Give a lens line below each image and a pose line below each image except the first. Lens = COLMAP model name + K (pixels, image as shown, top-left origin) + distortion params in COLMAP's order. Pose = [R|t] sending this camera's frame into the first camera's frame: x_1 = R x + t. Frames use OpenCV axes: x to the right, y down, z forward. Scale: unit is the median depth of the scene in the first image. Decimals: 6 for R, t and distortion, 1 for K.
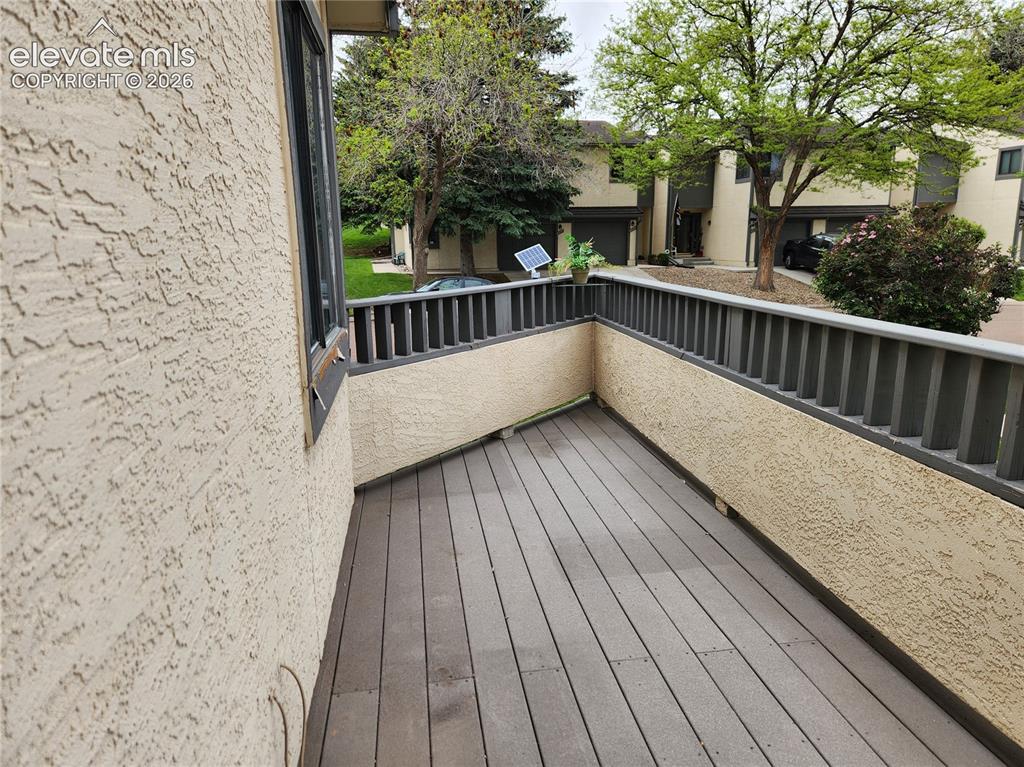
lens RADIAL K [[683.0, 0, 509.9], [0, 683.0, 392.3], [0, 0, 1]] dist [0.071692, -0.066996]
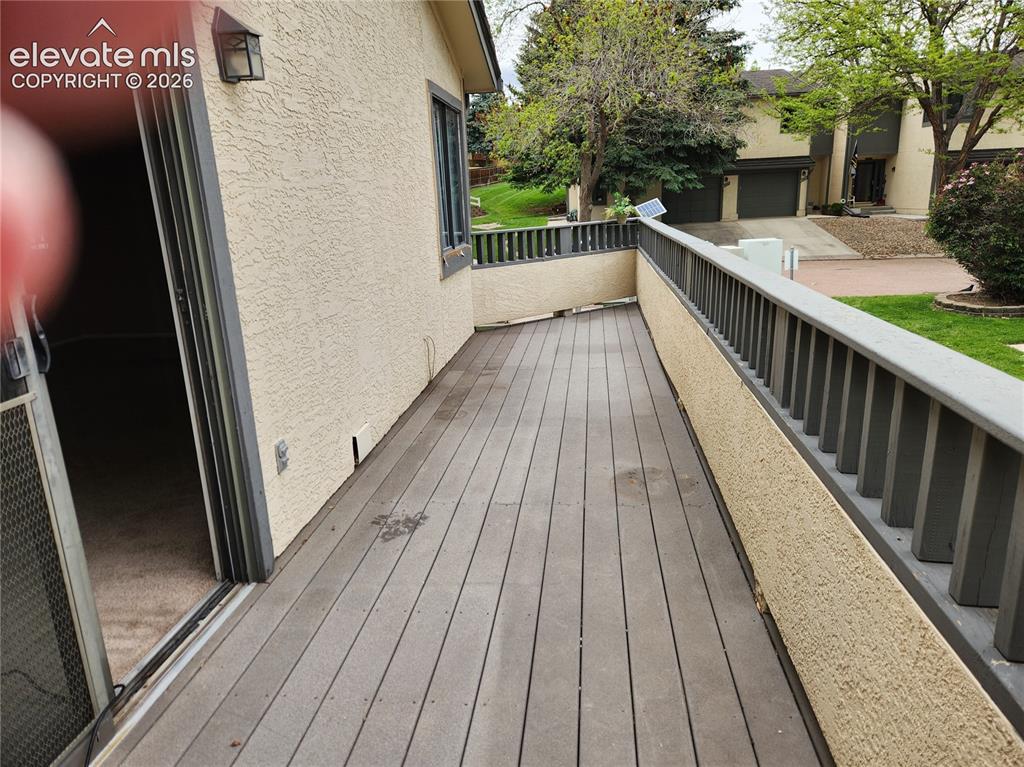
lens RADIAL K [[683.0, 0, 509.9], [0, 683.0, 392.3], [0, 0, 1]] dist [0.071692, -0.066996]
pose [[0.964503, 0.046522, -0.259941, 0.054610], [-0.031187, 0.997538, 0.062811, 0.027190], [0.262223, -0.052475, 0.963580, -0.123218]]
